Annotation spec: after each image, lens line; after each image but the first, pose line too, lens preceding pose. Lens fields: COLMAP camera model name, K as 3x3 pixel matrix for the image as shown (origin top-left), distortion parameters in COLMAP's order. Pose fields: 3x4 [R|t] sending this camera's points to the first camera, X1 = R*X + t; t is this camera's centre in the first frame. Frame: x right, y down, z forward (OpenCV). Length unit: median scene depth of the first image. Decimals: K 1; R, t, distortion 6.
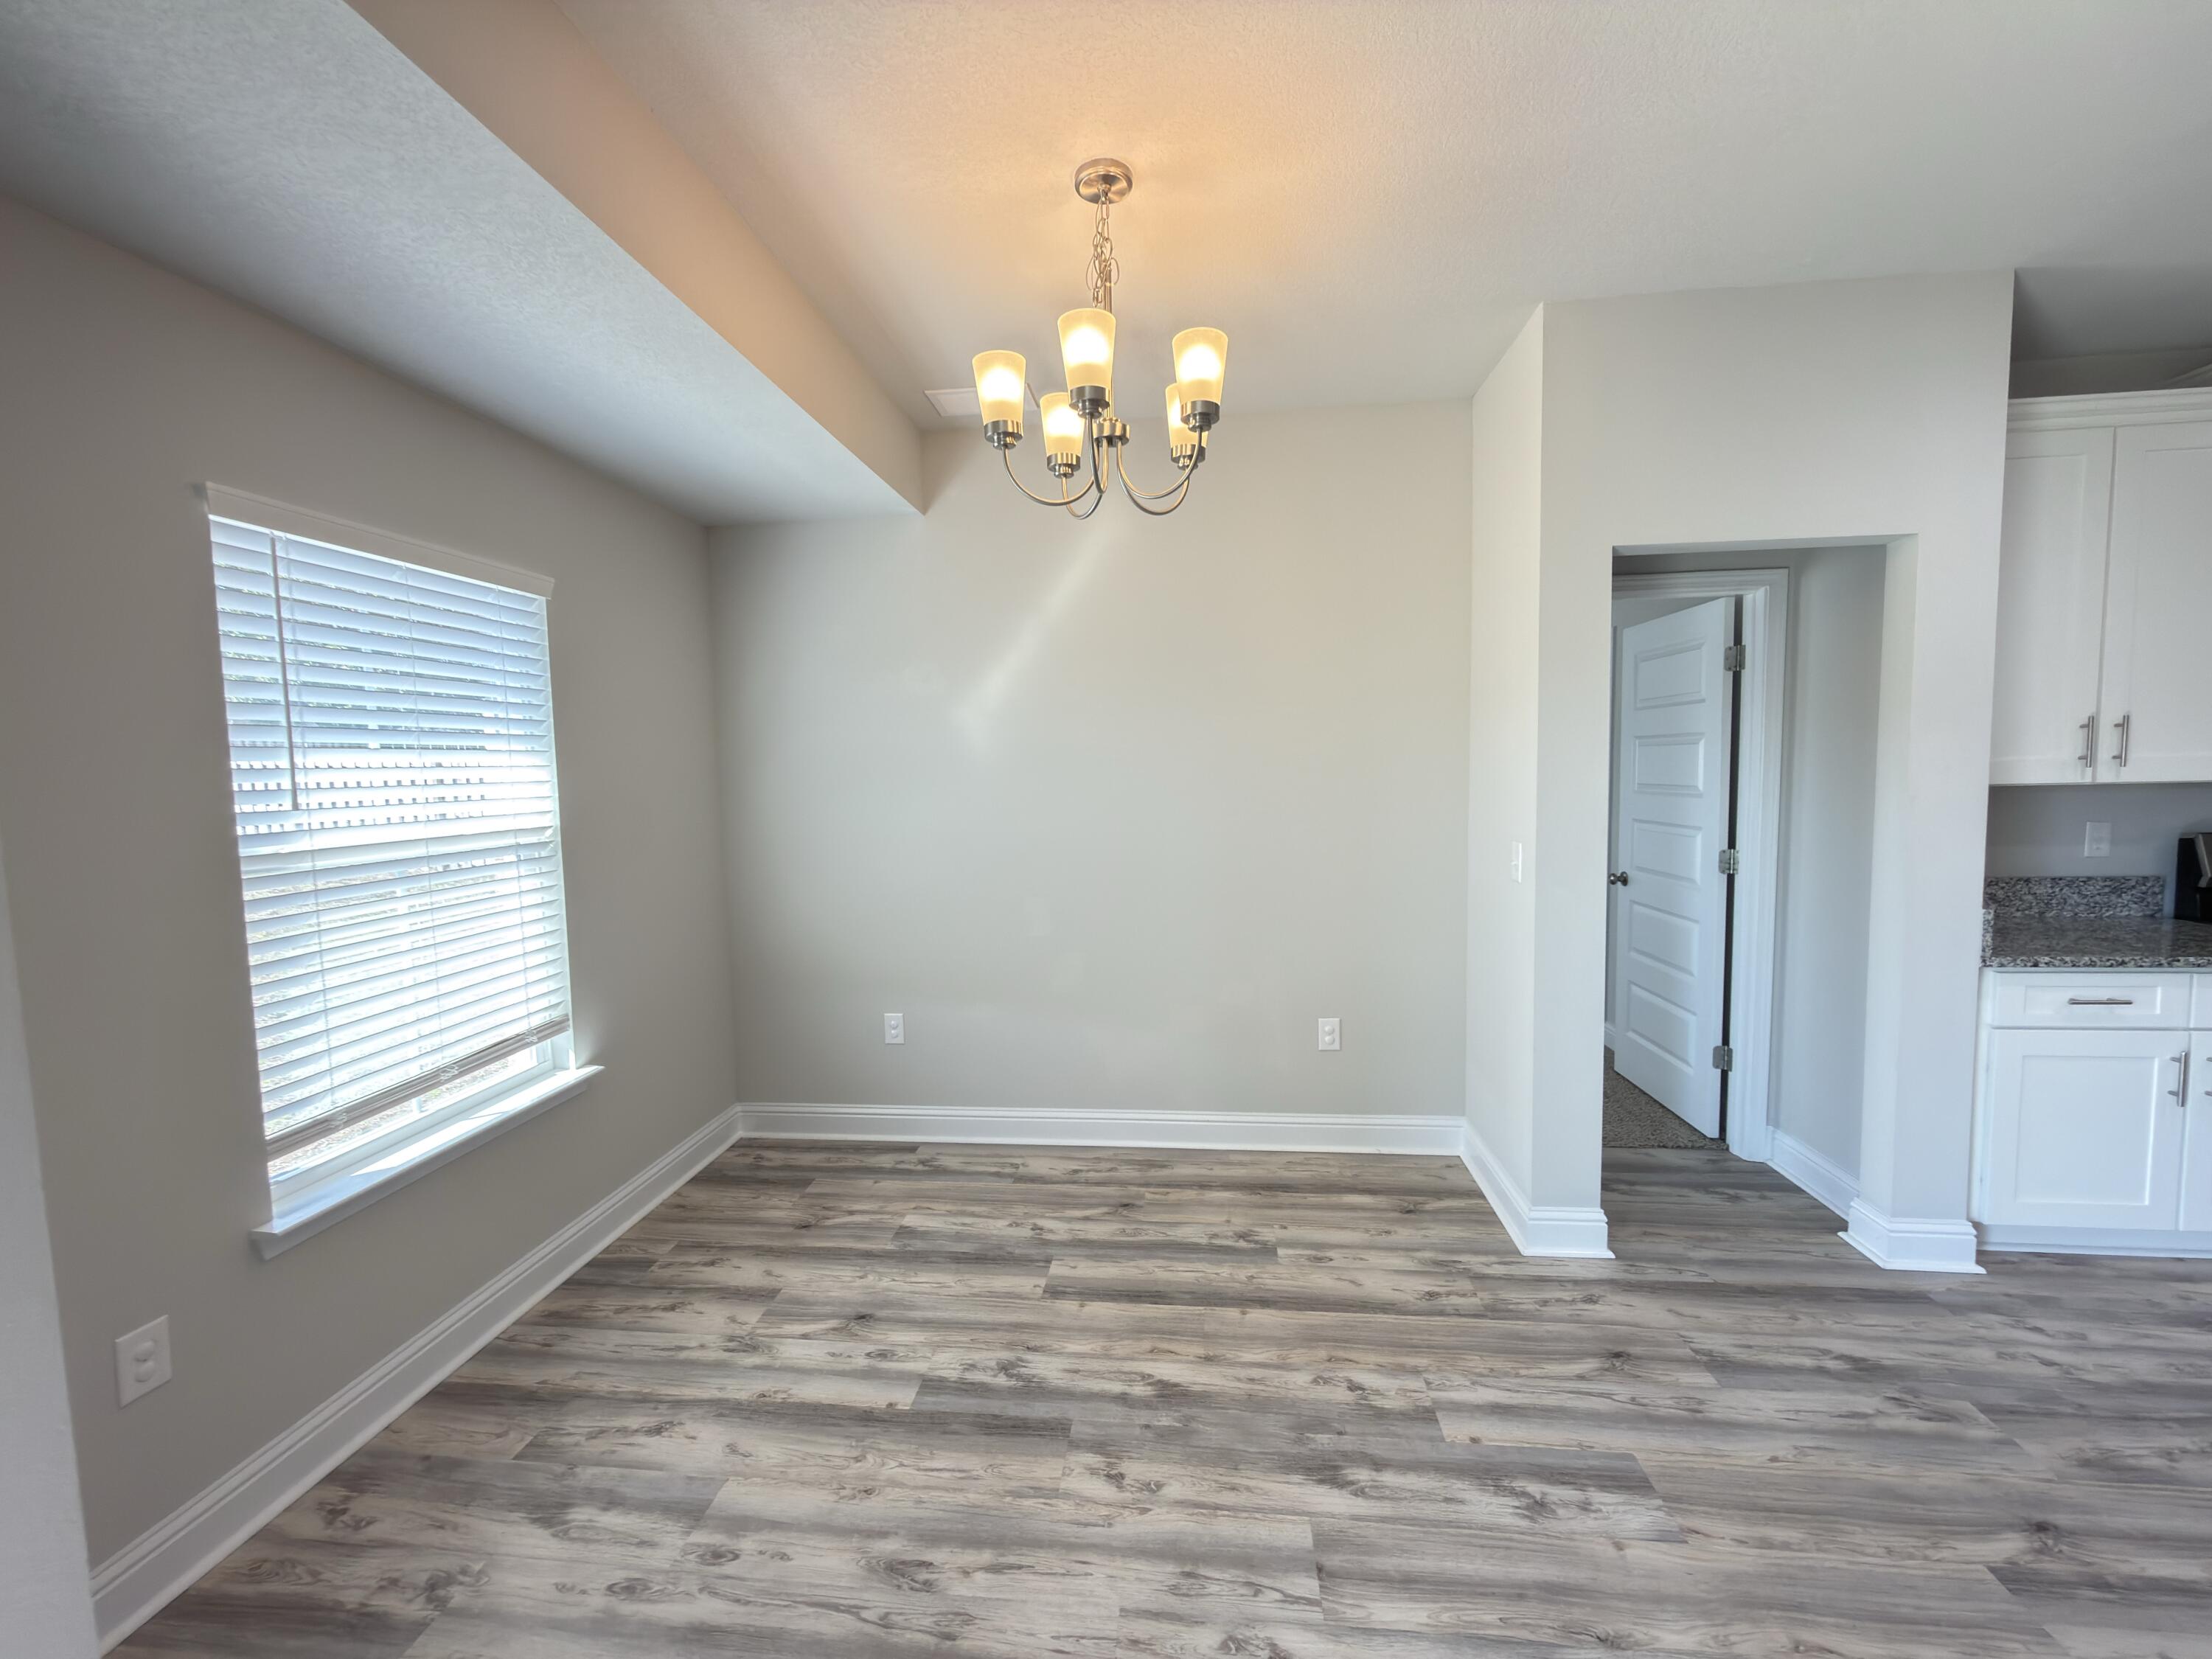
lens RADIAL K [[882.2, 0, 1106.0], [0, 882.2, 829.5], [0, 0, 1]] dist [0.001363, -0.000265]
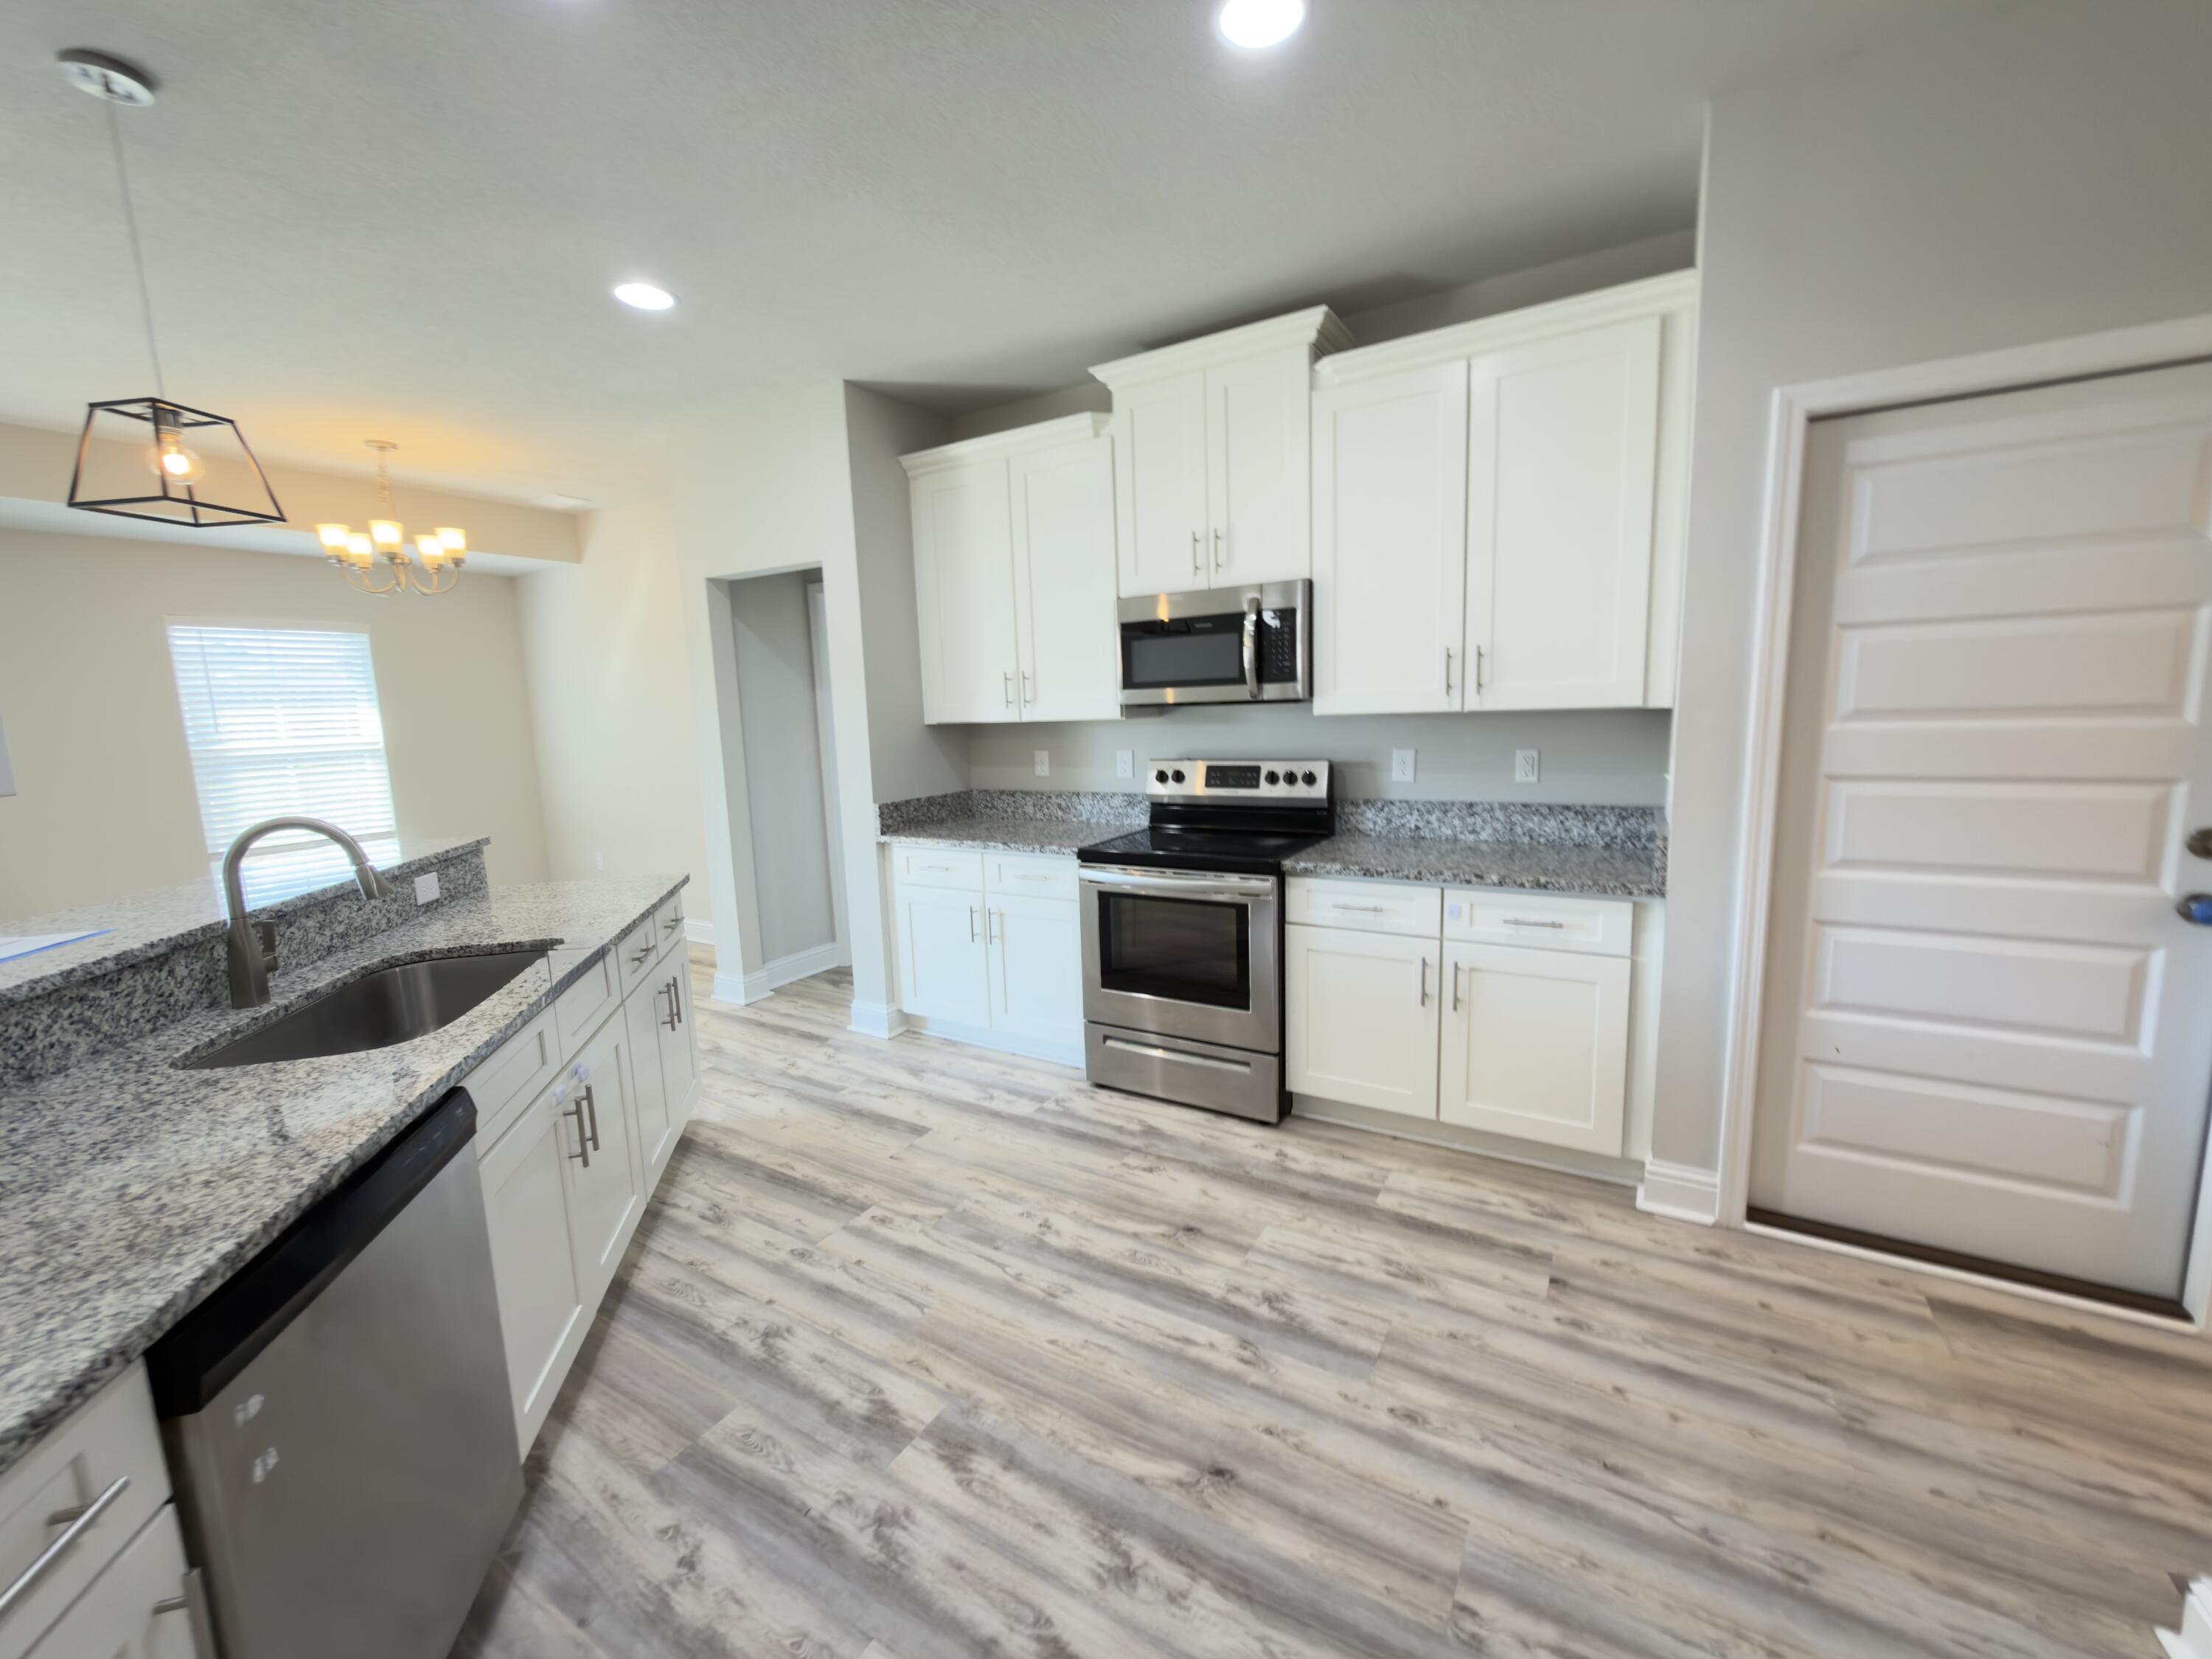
lens RADIAL K [[880.6, 0, 1107.7], [0, 880.6, 829.4], [0, 0, 1]] dist [0.000452, 0.000030]
pose [[0.906501, 0.050527, -0.419170, 2.018087], [-0.016785, 0.996341, 0.083800, -0.001508], [0.421870, -0.068930, 0.904032, -0.218737]]
